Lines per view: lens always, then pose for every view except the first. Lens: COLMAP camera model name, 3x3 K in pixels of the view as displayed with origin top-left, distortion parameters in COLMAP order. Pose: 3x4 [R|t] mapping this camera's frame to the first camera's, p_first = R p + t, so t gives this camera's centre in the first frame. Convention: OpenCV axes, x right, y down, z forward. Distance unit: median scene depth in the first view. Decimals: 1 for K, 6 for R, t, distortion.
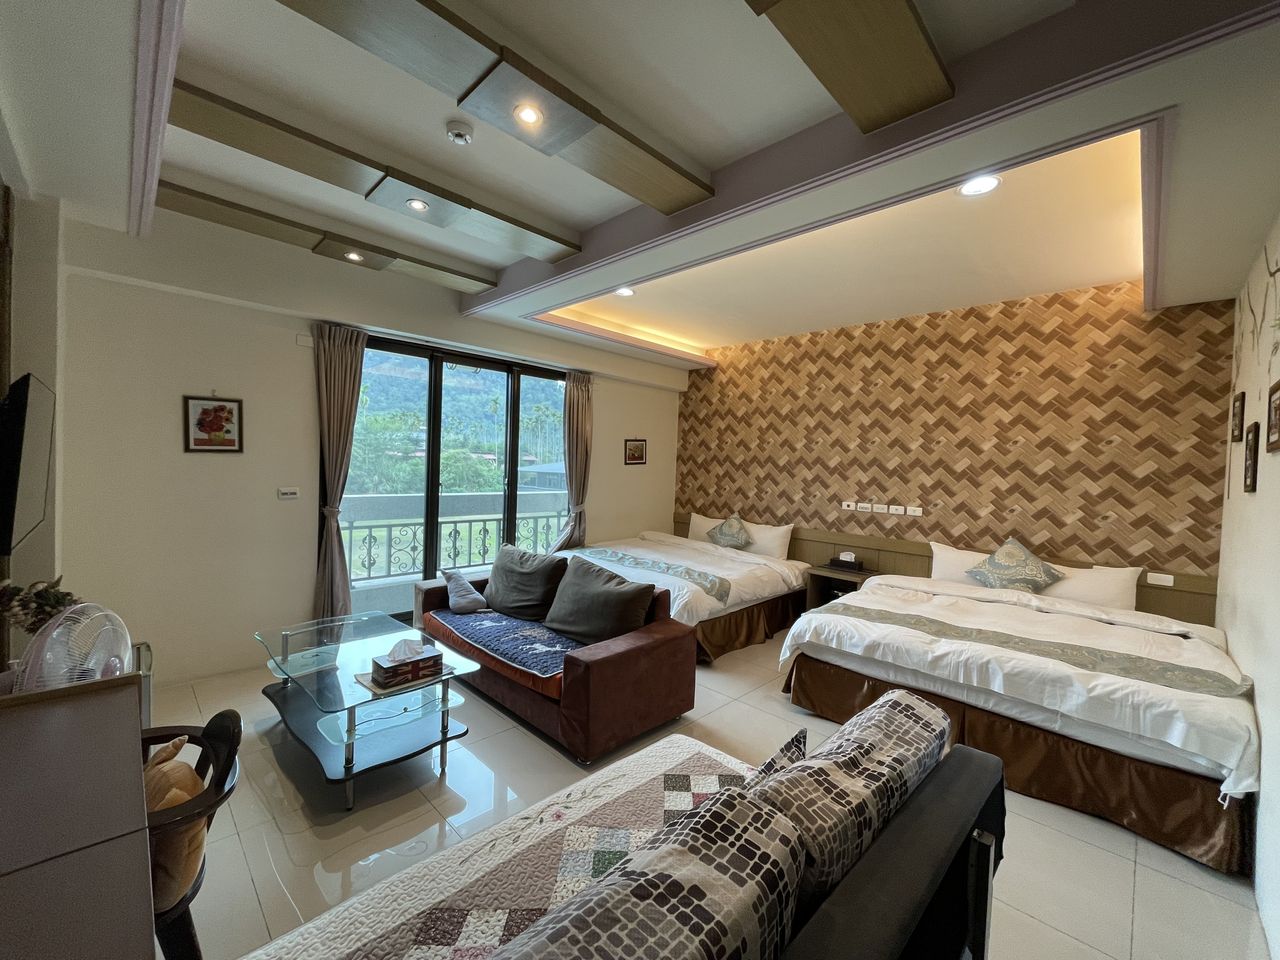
lens RADIAL K [[517.1, 0, 642.8], [0, 517.1, 474.2], [0, 0, 1]] dist [-0.000730, 0.000093]
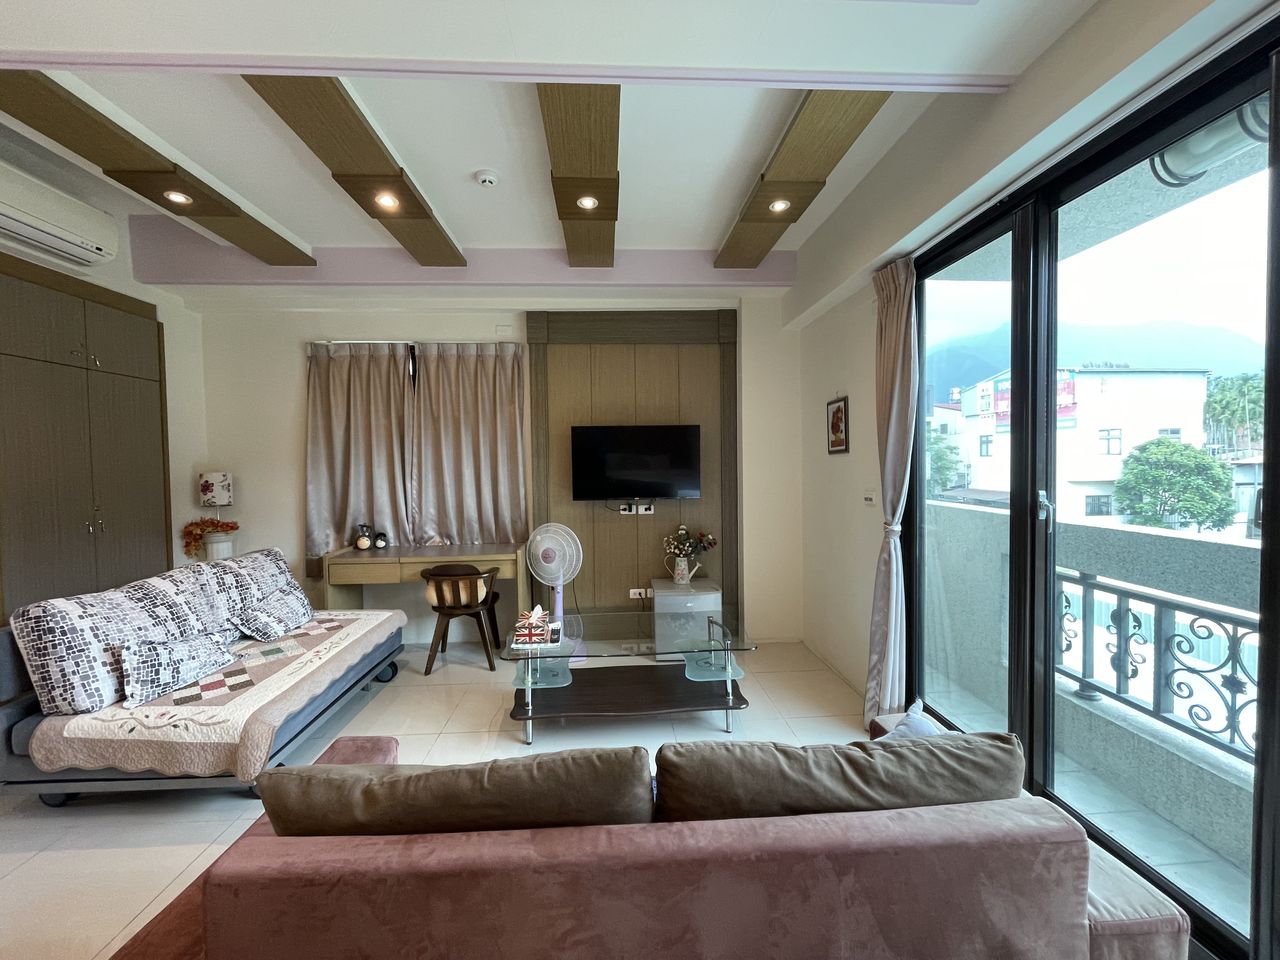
lens RADIAL K [[517.1, 0, 642.8], [0, 517.1, 474.2], [0, 0, 1]] dist [-0.000730, 0.000093]
pose [[-0.665001, -0.003868, -0.746833, 0.082439], [-0.025769, 0.999510, 0.017770, -0.003797], [0.746398, 0.031062, -0.664774, 0.576598]]
